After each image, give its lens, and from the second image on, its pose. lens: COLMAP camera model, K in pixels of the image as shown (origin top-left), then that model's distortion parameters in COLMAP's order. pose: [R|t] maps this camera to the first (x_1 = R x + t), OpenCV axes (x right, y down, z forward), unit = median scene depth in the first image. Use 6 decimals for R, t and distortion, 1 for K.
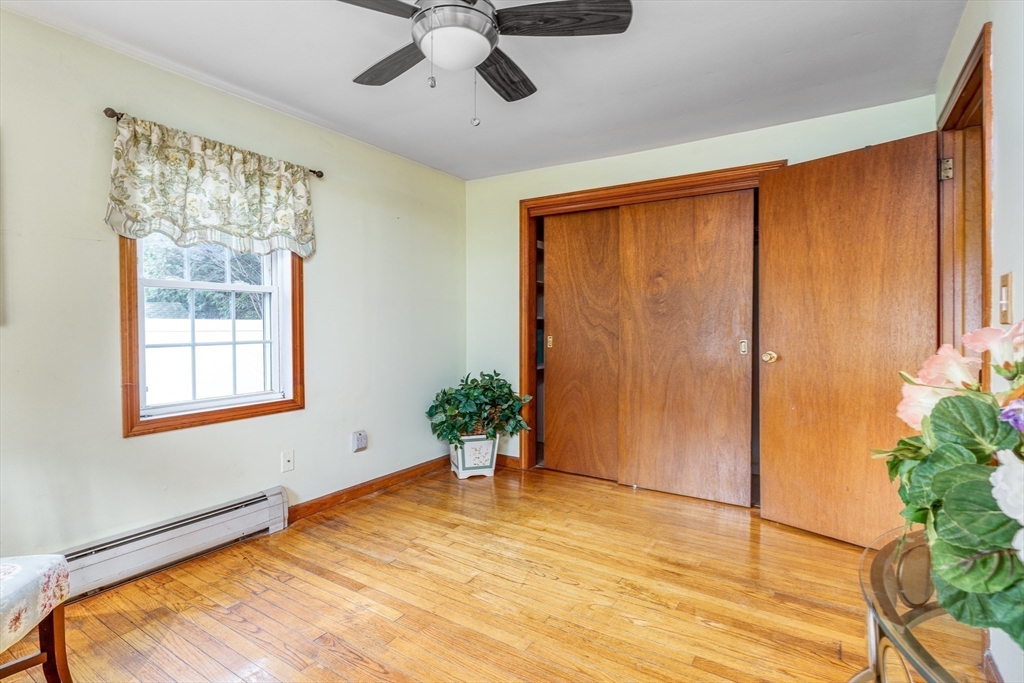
lens RADIAL K [[492.9, 0, 514.4], [0, 492.9, 330.6], [0, 0, 1]] dist [0.016048, 0.002080]
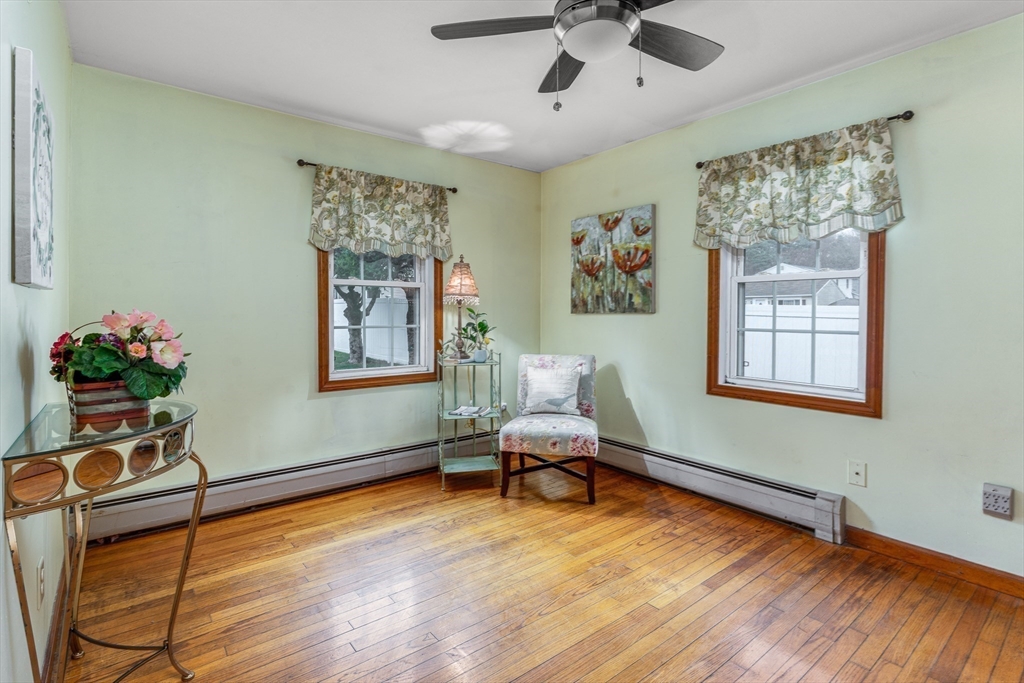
lens RADIAL K [[492.9, 0, 503.9], [0, 492.9, 315.9], [0, 0, 1]] dist [0.016048, 0.002080]
pose [[-0.293454, 0.009162, -0.955929, 0.626259], [-0.019428, 0.999690, 0.015546, -0.011334], [0.955776, 0.023134, -0.293185, 0.770253]]
